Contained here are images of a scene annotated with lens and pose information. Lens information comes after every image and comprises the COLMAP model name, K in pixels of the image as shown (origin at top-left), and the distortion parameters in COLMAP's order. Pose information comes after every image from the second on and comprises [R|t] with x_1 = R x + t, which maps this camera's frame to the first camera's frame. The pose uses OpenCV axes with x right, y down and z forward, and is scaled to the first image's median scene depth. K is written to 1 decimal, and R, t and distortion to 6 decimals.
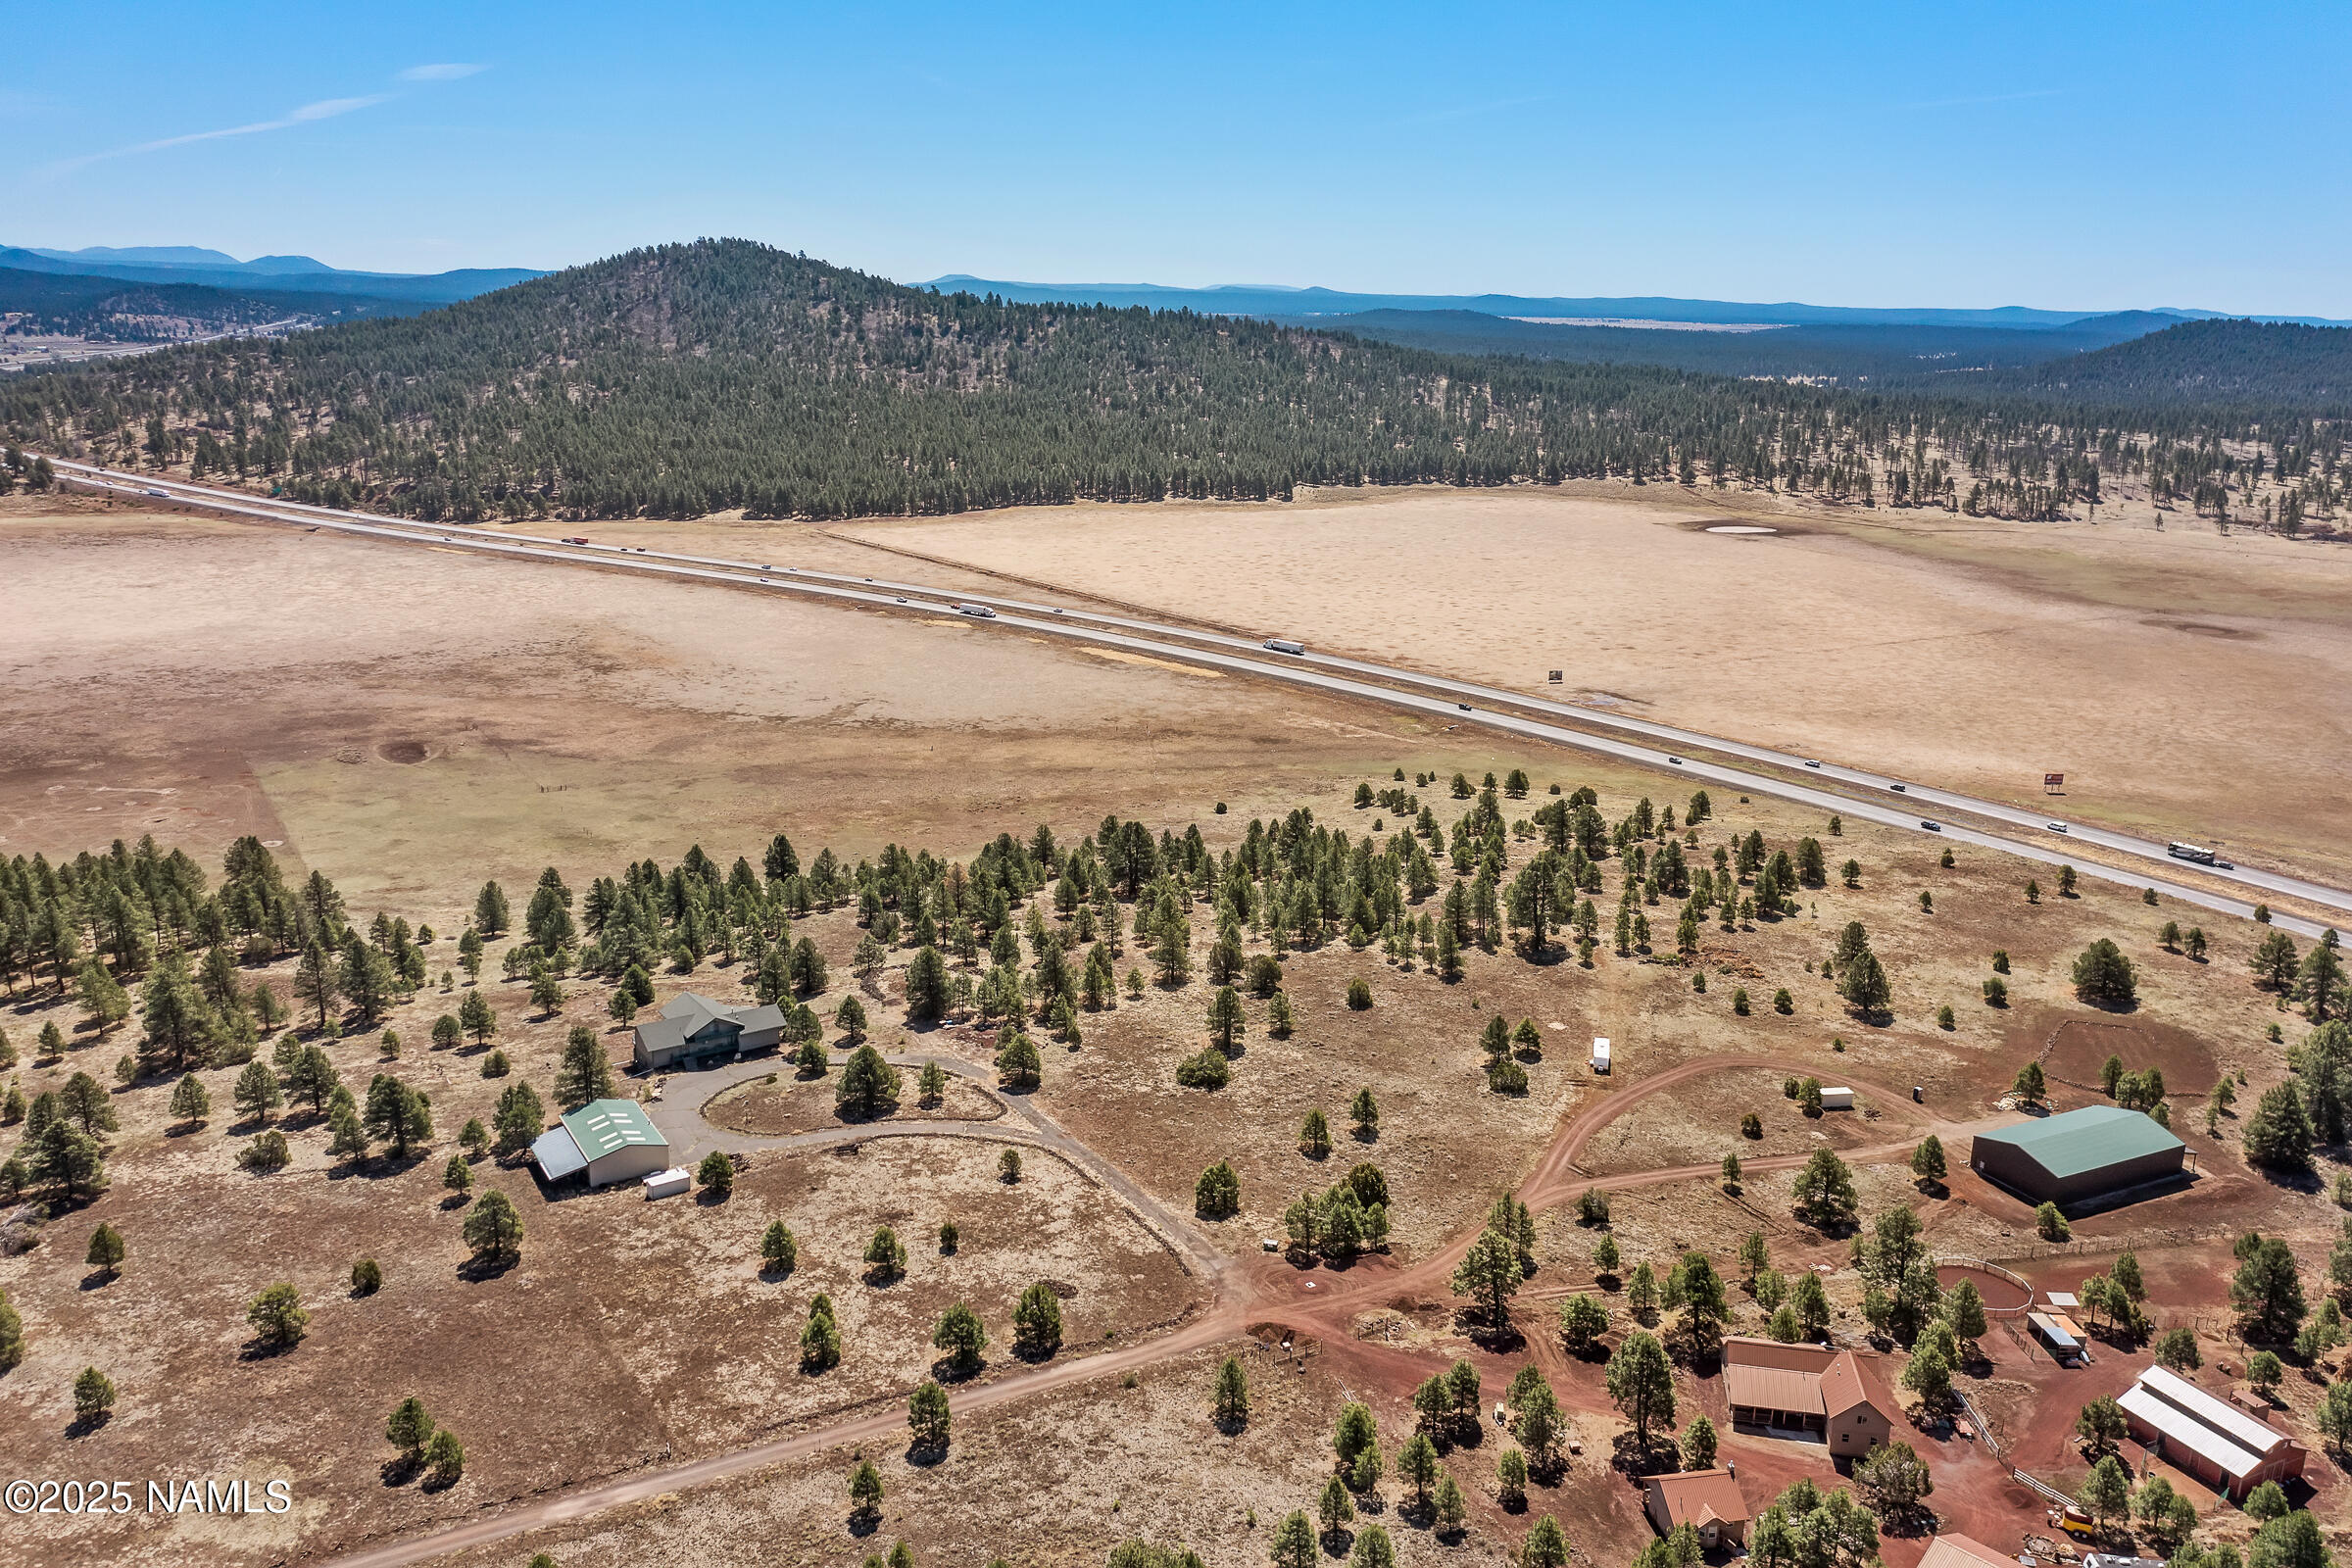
lens RADIAL K [[1895.1, 0, 1175.5], [0, 1895.1, 782.8], [0, 0, 1]] dist [-0.005660, 0.016402]
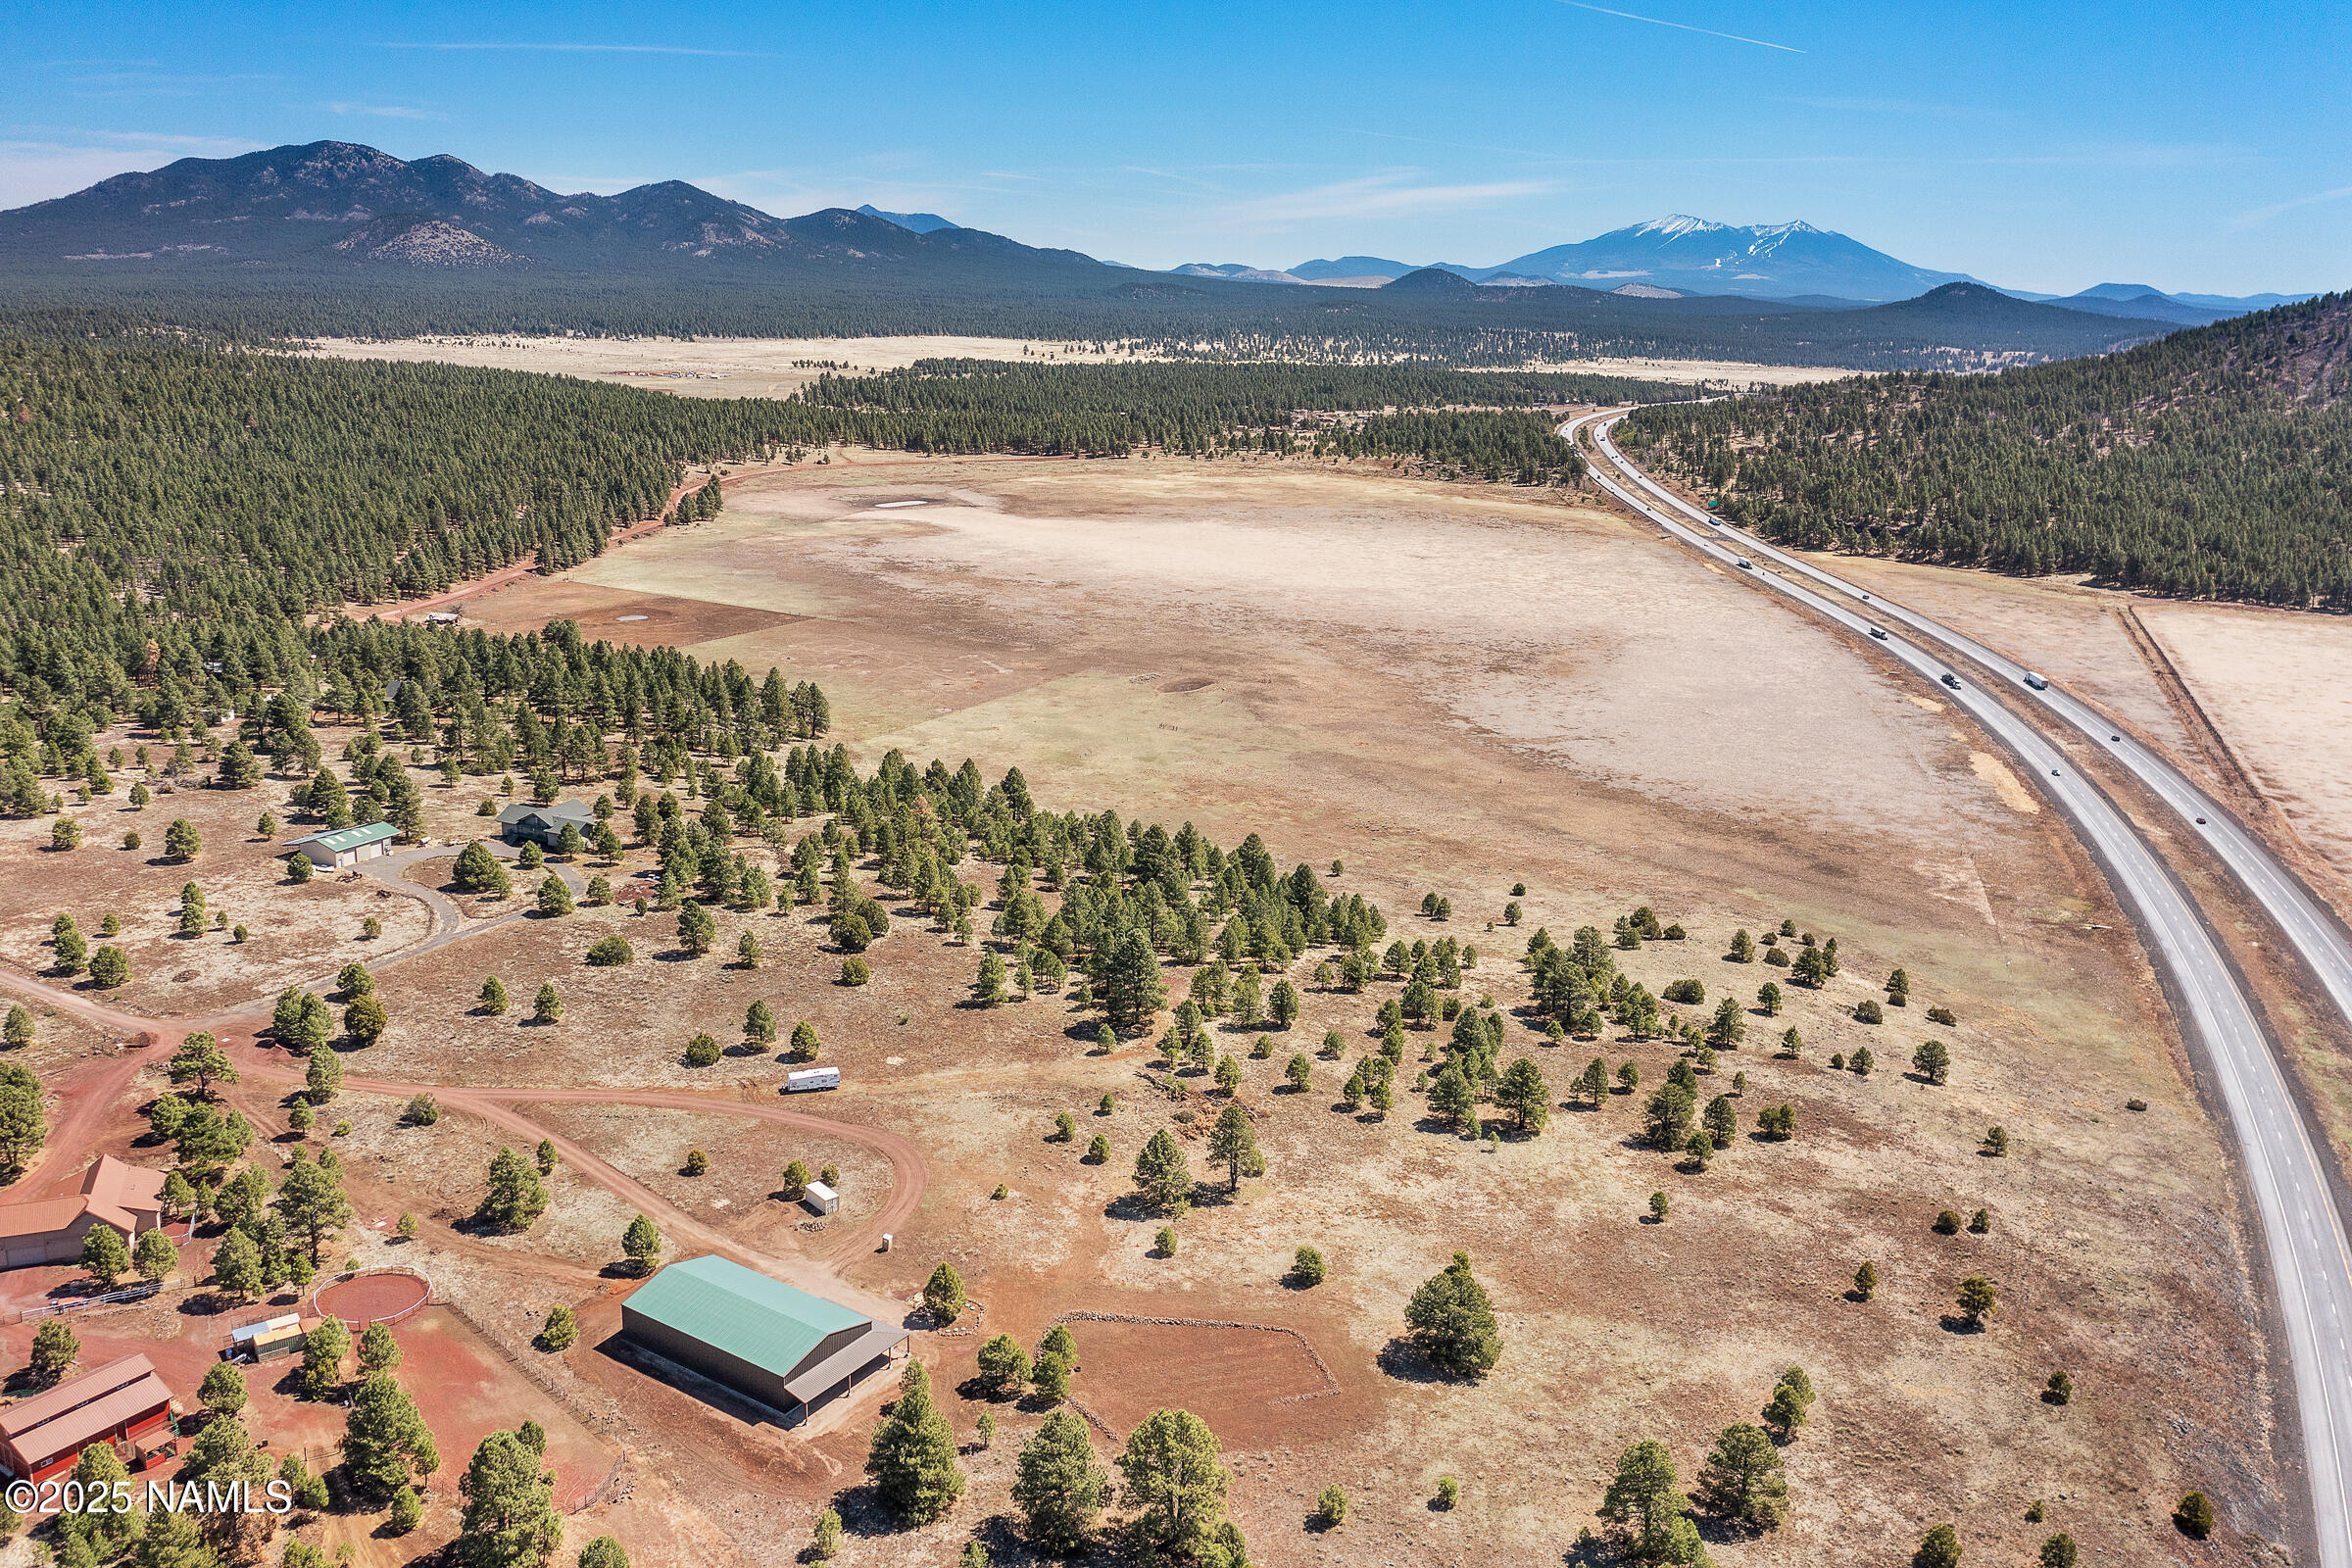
lens RADIAL K [[1895.1, 0, 1164.1], [0, 1895.1, 788.0], [0, 0, 1]] dist [-0.005660, 0.016402]
pose [[0.508352, 0.220437, -0.832457, 0.301287], [-0.237922, 0.965007, 0.110246, -0.040957], [0.827630, 0.142016, 0.543011, 0.167388]]
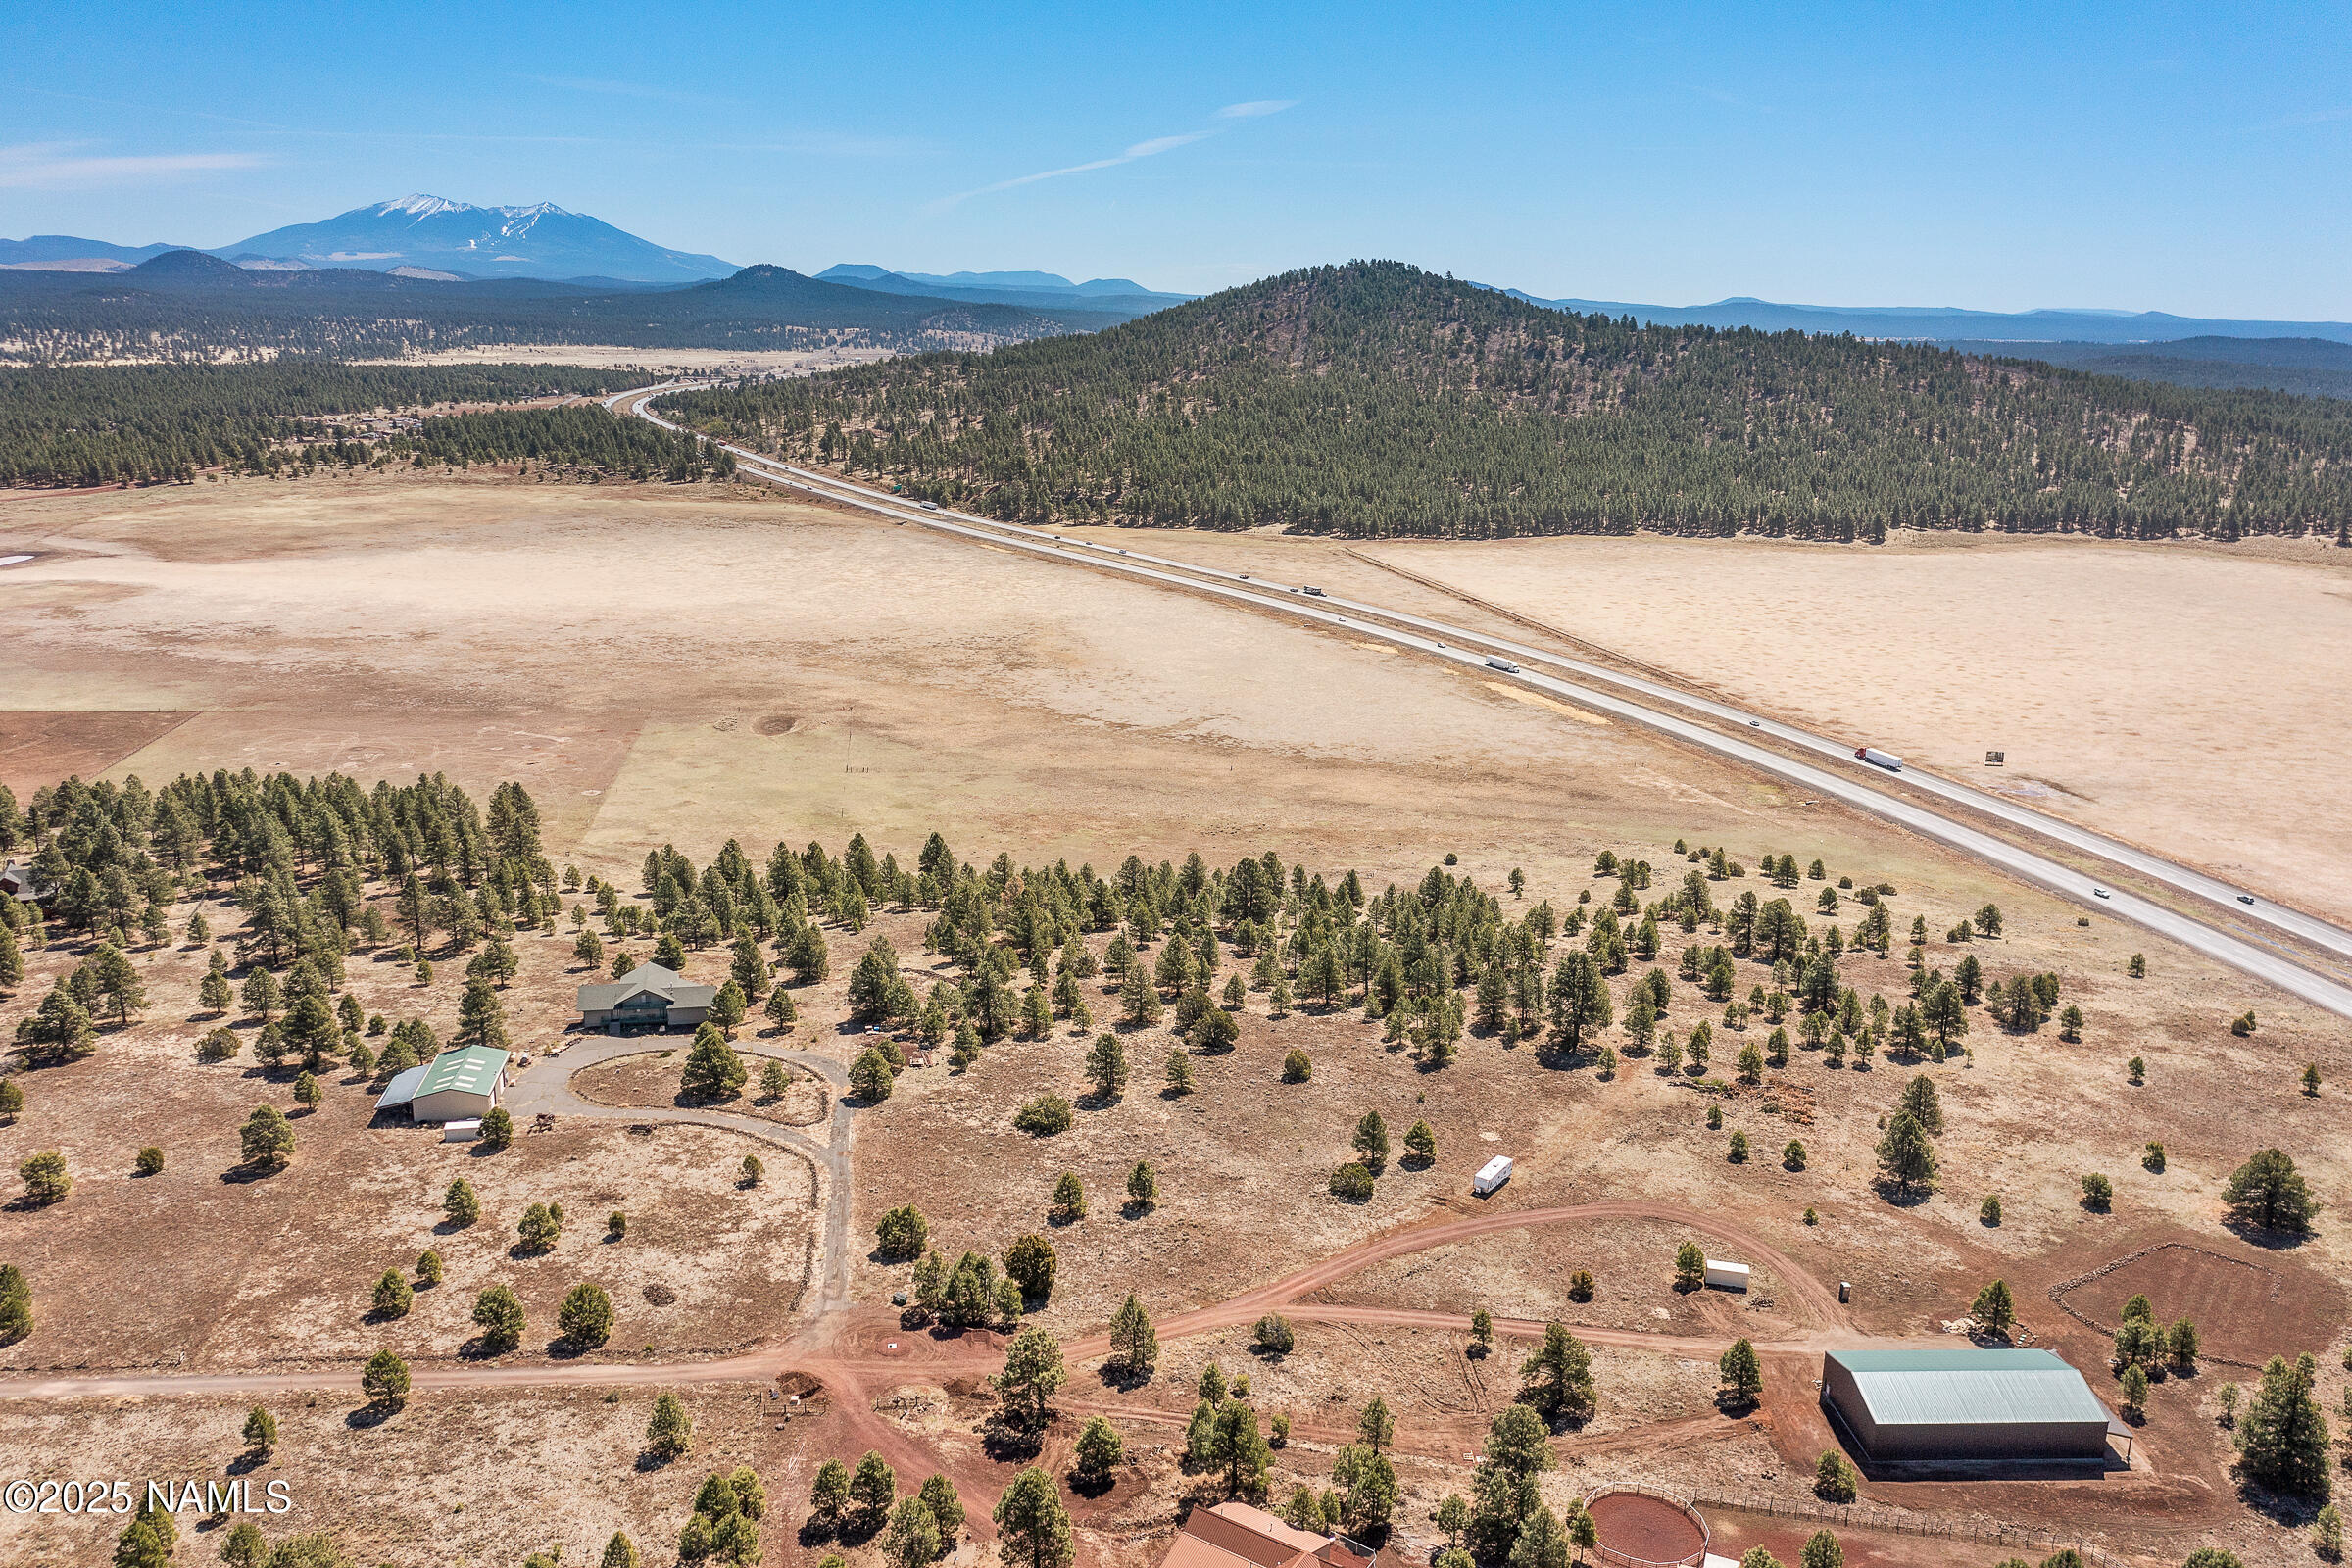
lens RADIAL K [[1895.1, 0, 1170.7], [0, 1895.1, 784.2], [0, 0, 1]] dist [-0.005660, 0.016402]
pose [[0.918190, 0.100043, -0.383300, 0.115973], [-0.104040, 0.994519, 0.010350, -0.008734], [0.382234, 0.030375, 0.923566, 0.035791]]
